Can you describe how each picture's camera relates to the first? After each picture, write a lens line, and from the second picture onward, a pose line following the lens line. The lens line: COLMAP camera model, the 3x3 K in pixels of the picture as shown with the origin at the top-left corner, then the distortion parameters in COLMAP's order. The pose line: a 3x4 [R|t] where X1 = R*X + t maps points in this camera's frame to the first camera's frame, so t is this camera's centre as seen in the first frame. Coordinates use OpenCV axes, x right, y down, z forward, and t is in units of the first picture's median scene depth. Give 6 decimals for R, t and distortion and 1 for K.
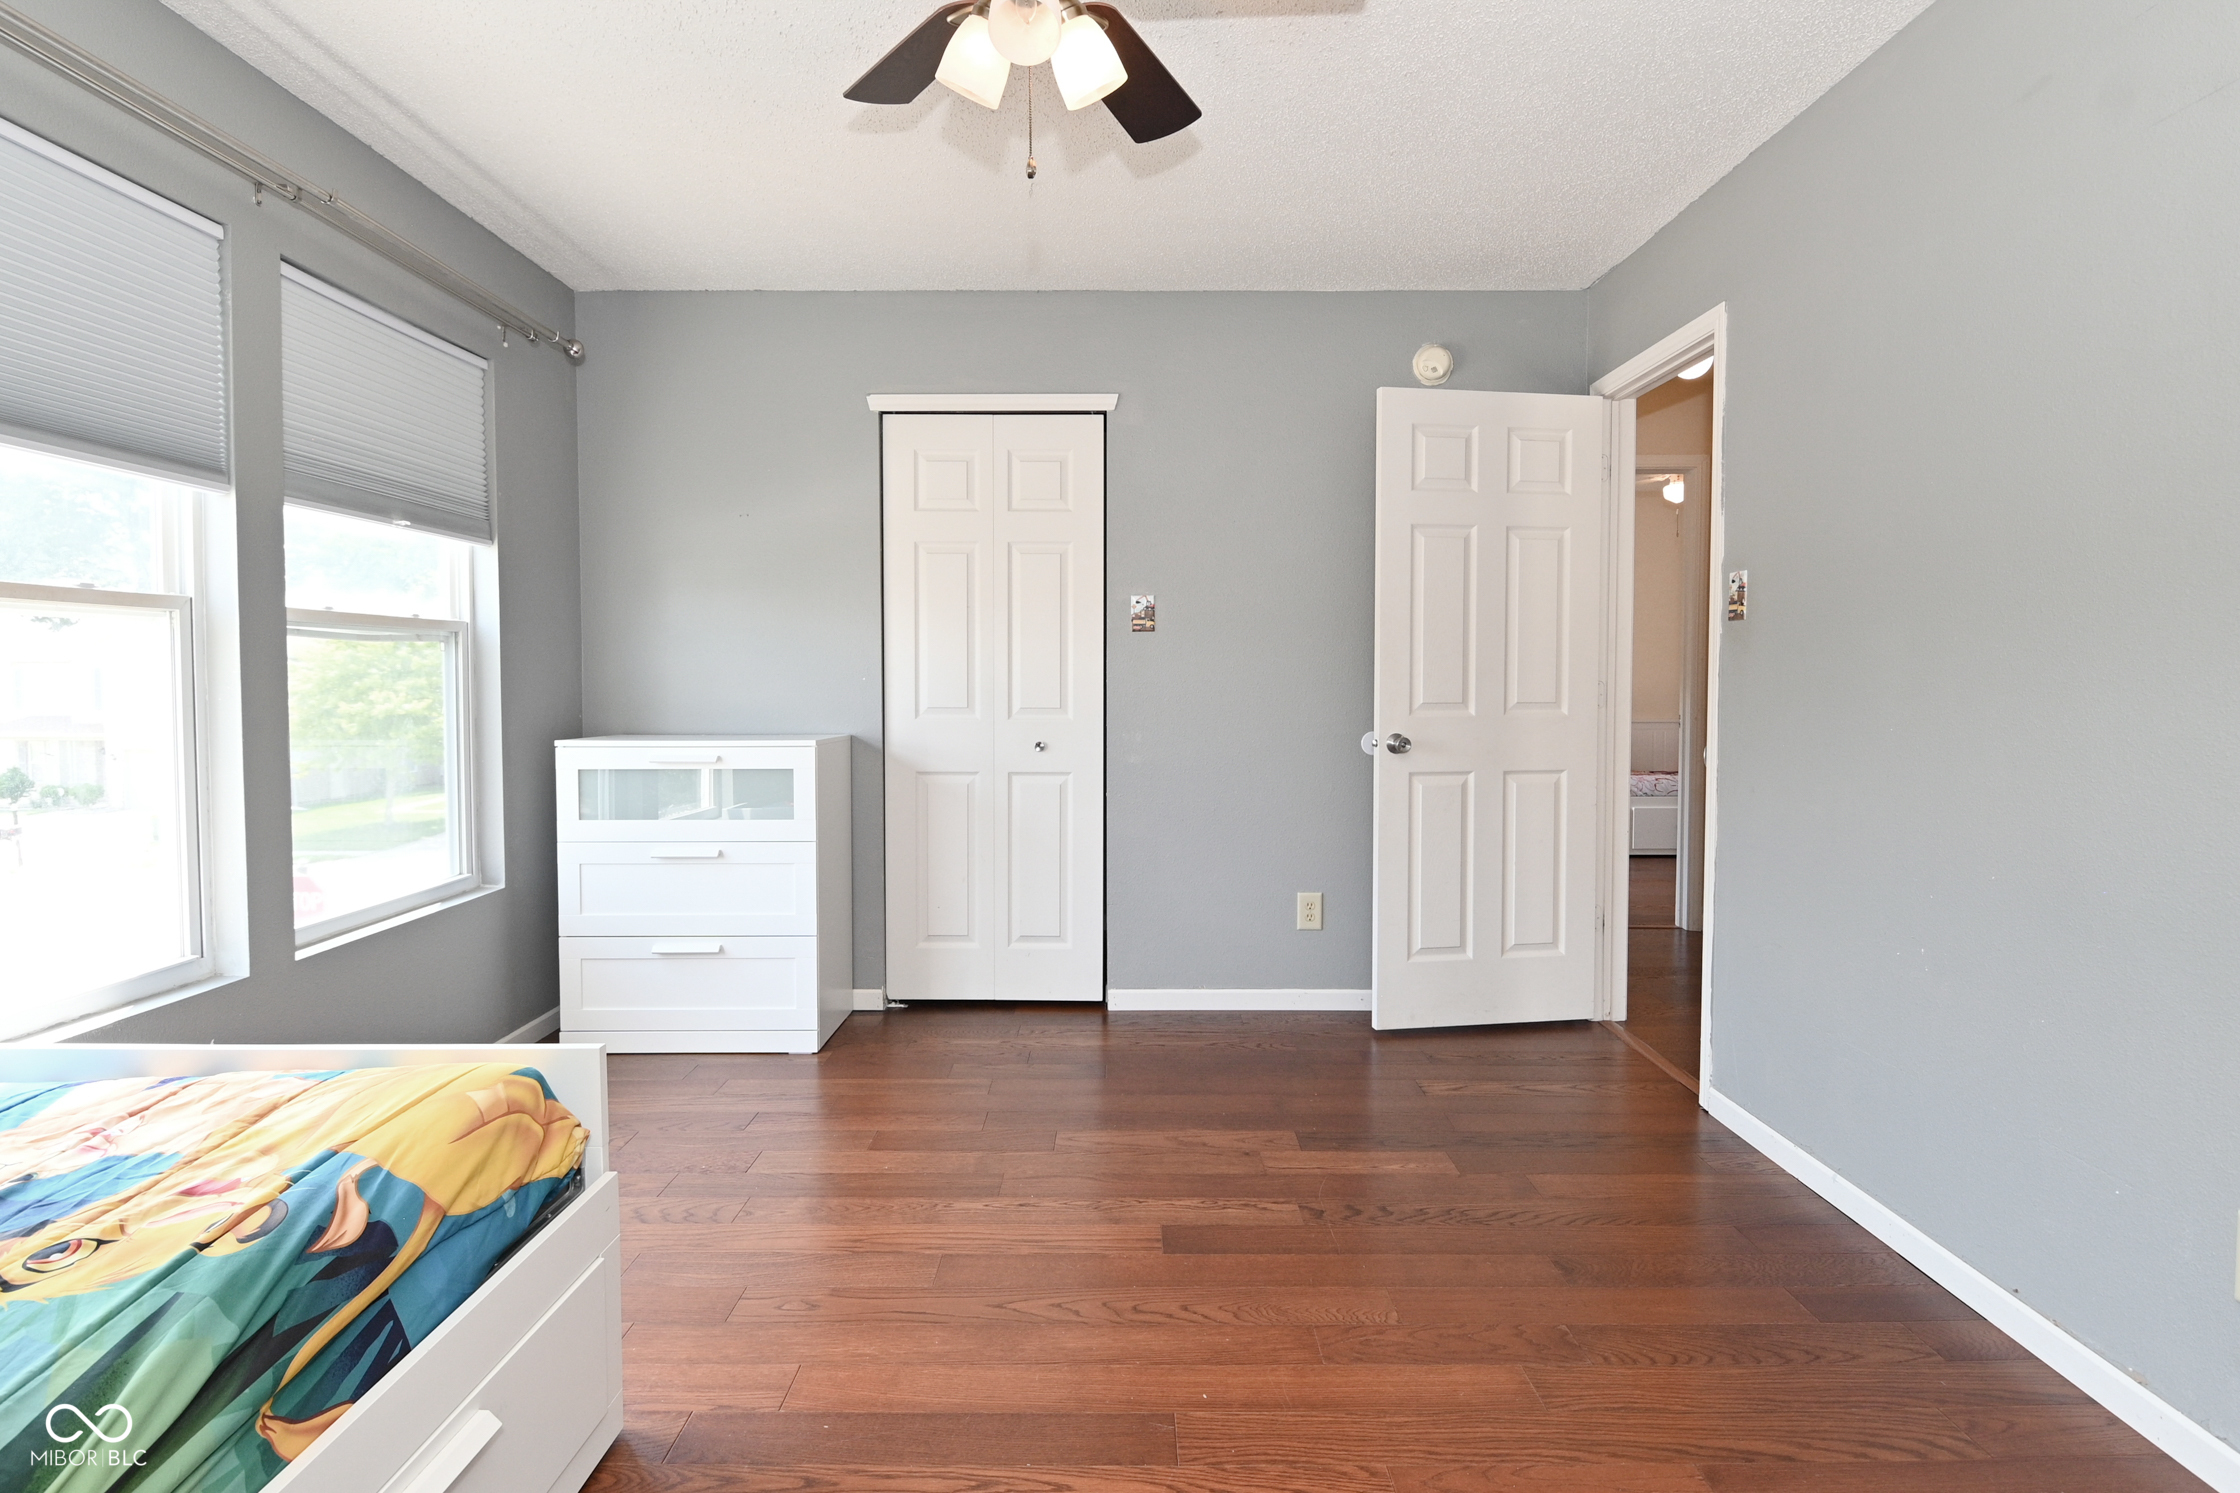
lens RADIAL K [[1182.1, 0, 1124.9], [0, 1182.1, 724.1], [0, 0, 1]] dist [0.018294, -0.029655]
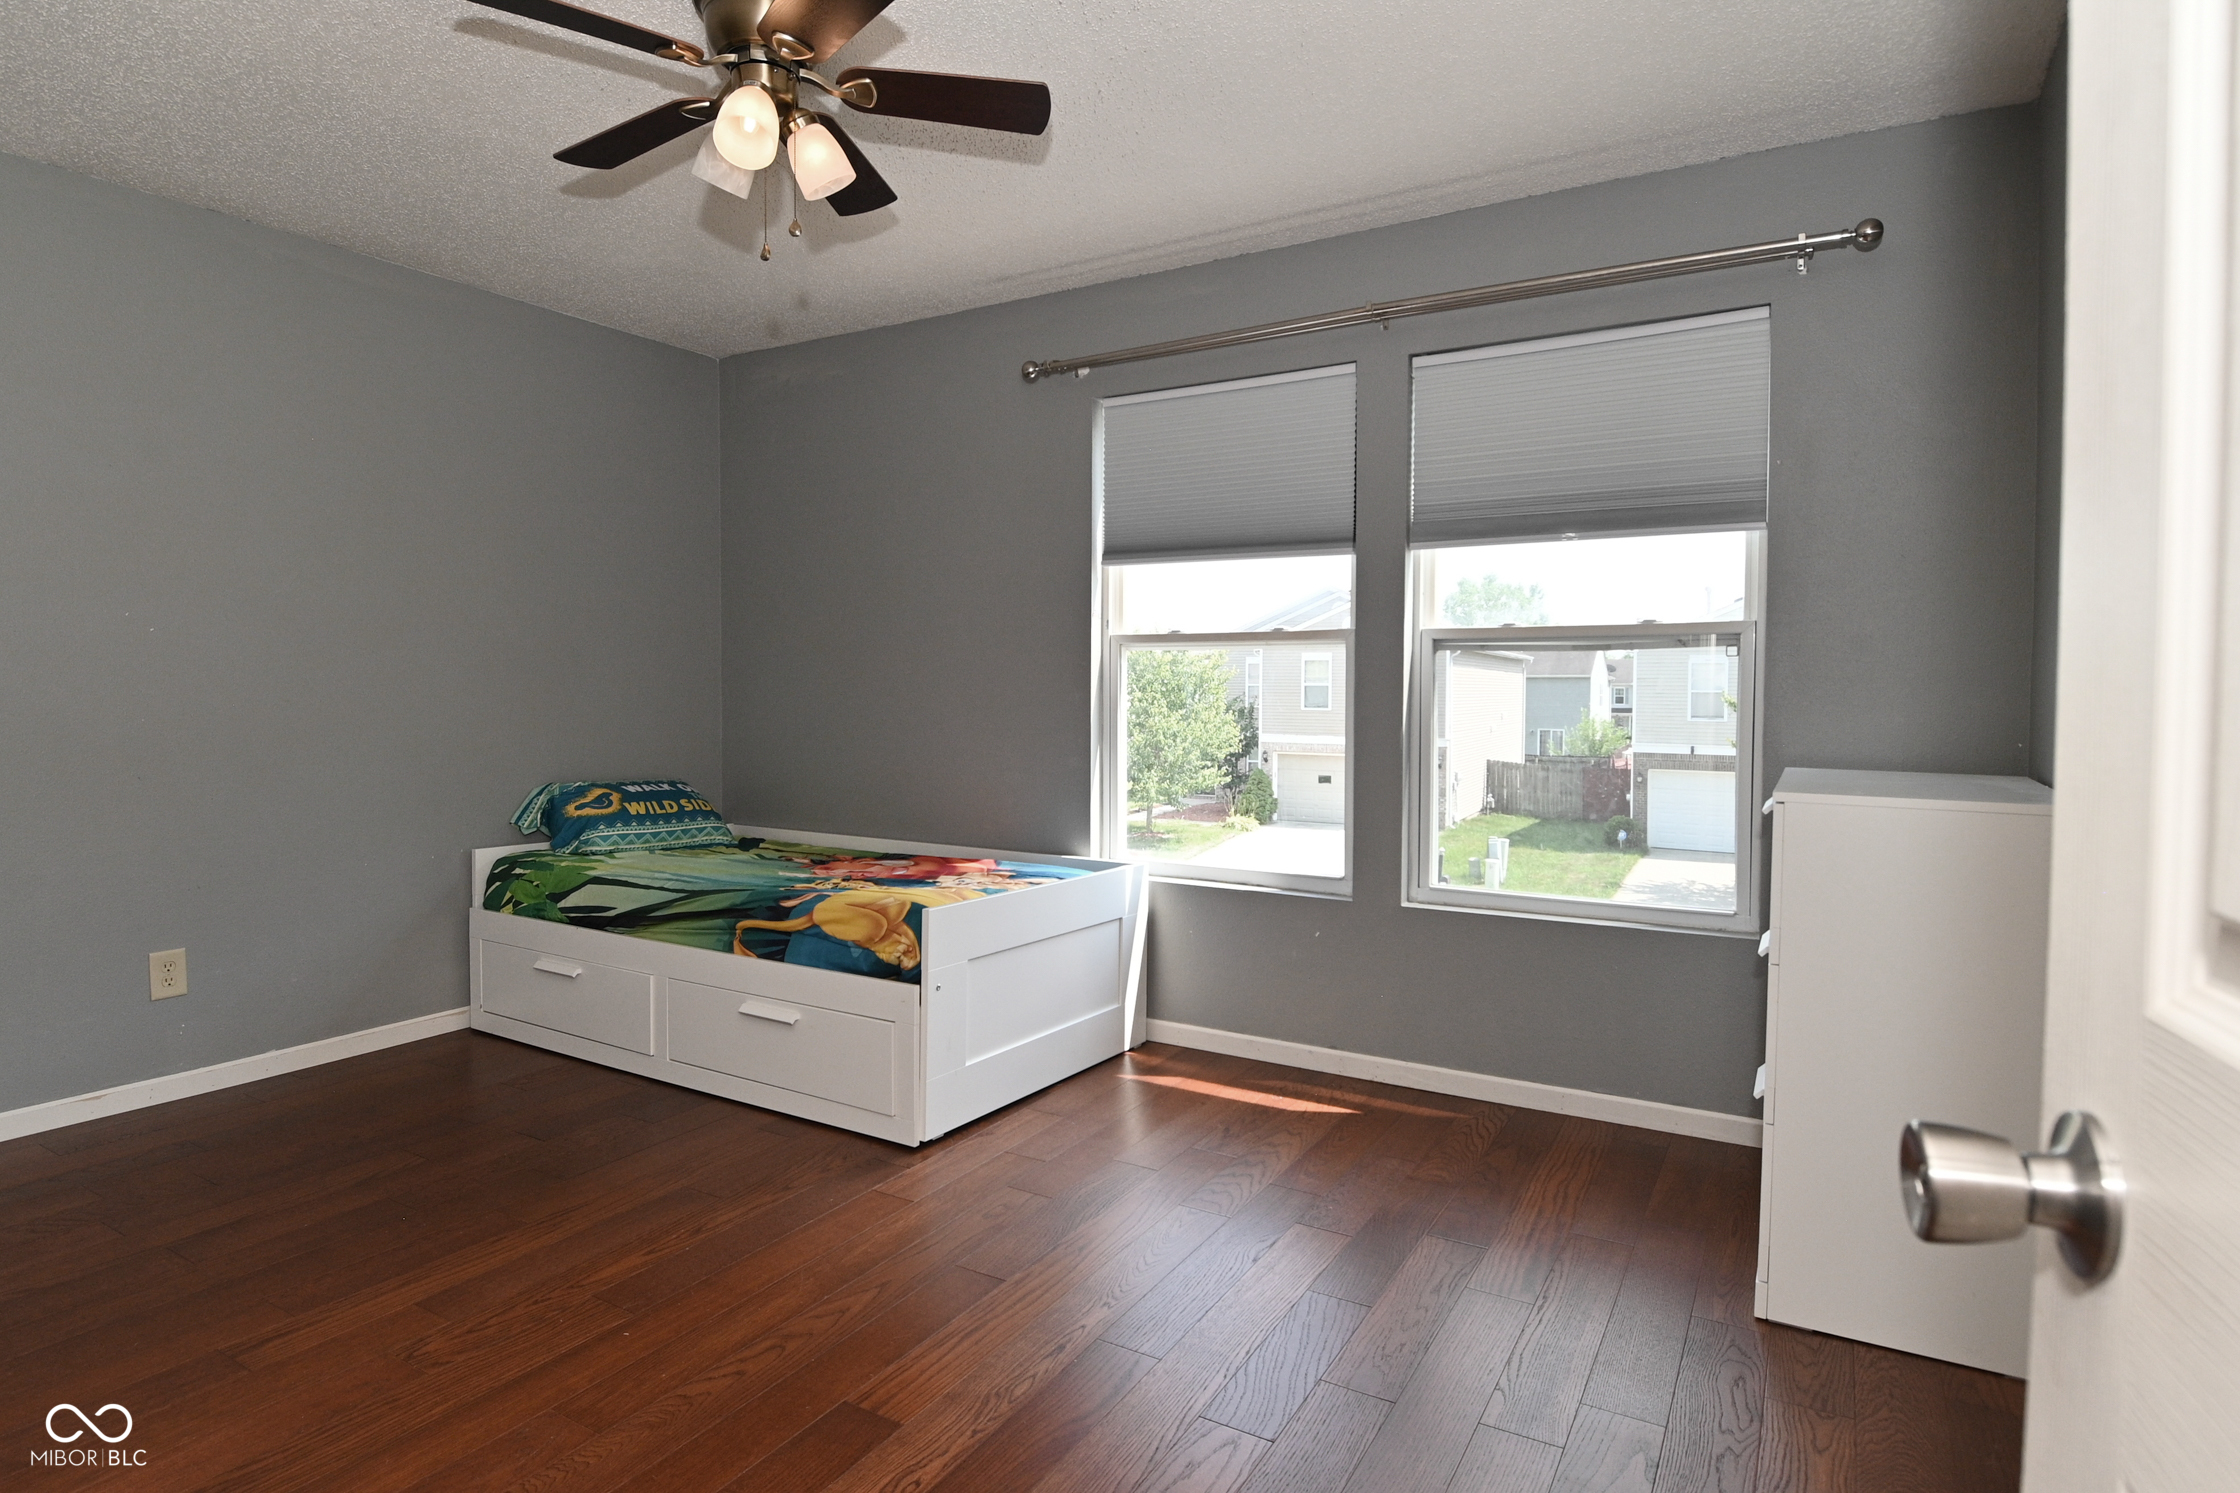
lens RADIAL K [[1182.1, 0, 1124.9], [0, 1182.1, 724.1], [0, 0, 1]] dist [0.018294, -0.029655]
pose [[-0.503332, 0.029762, -0.863581, 0.581282], [-0.037113, 0.997740, 0.056017, -0.059334], [0.863296, 0.060245, -0.501089, 1.450213]]
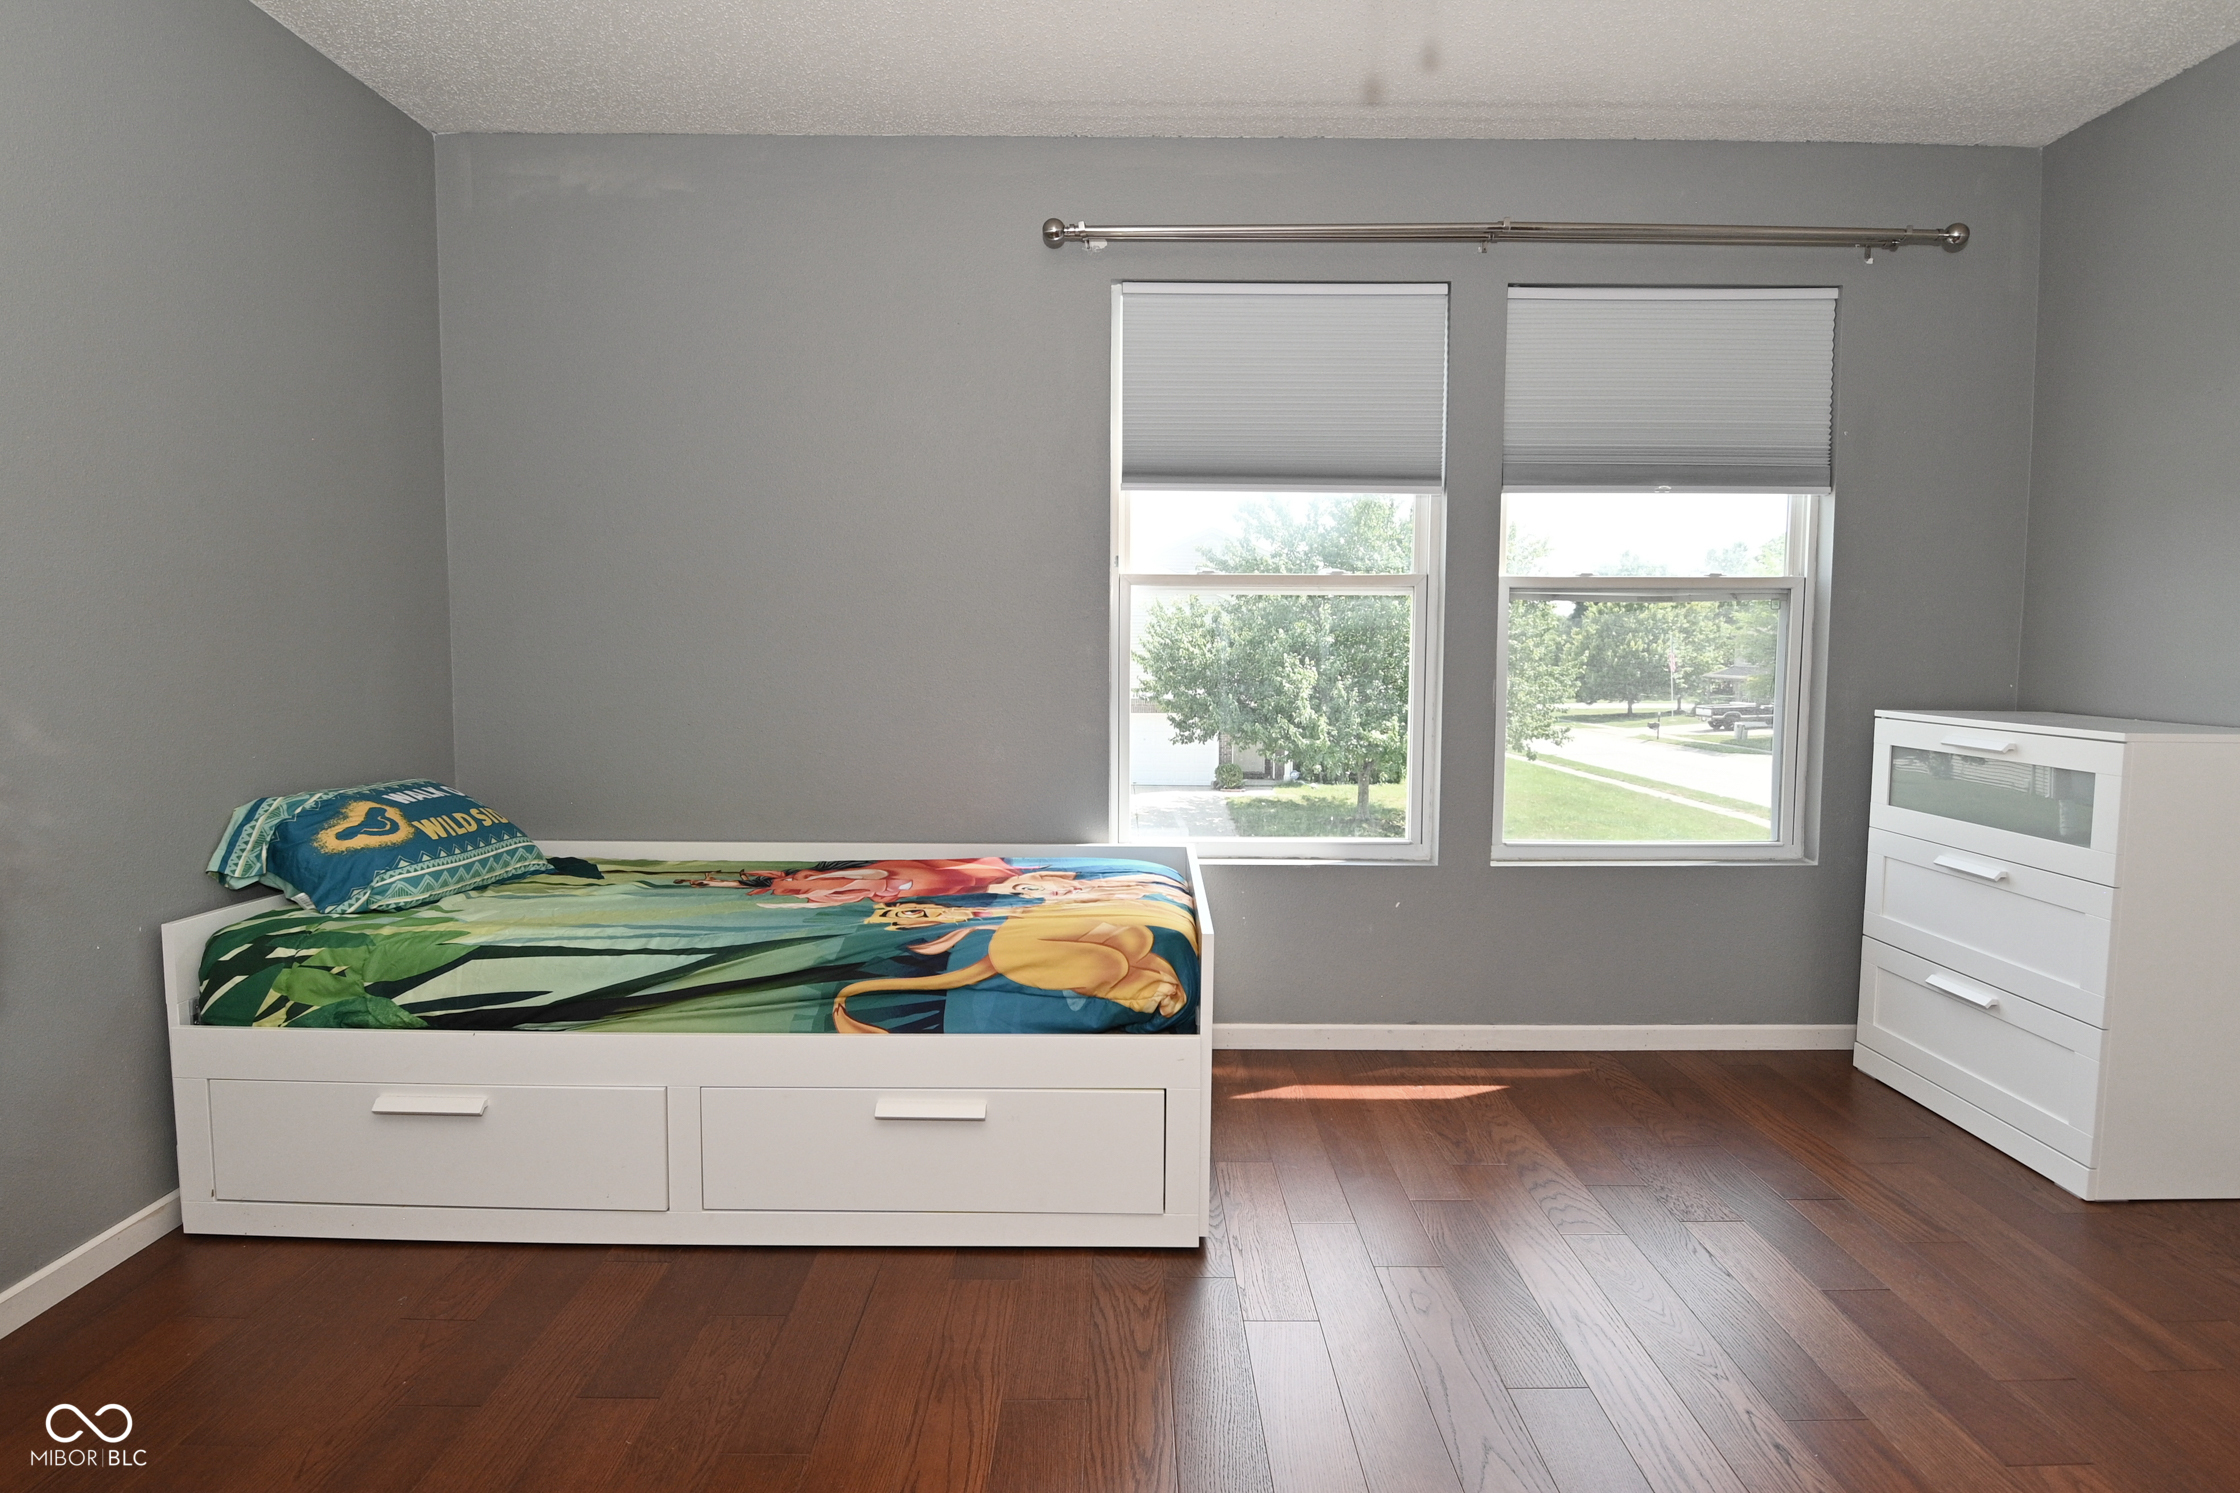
lens RADIAL K [[1182.1, 0, 1124.9], [0, 1182.1, 724.1], [0, 0, 1]] dist [0.018294, -0.029655]
pose [[0.008601, 0.076171, -0.997058, 0.540739], [-0.045260, 0.996102, 0.075708, -0.023161], [0.998938, 0.044475, 0.012015, 0.634987]]
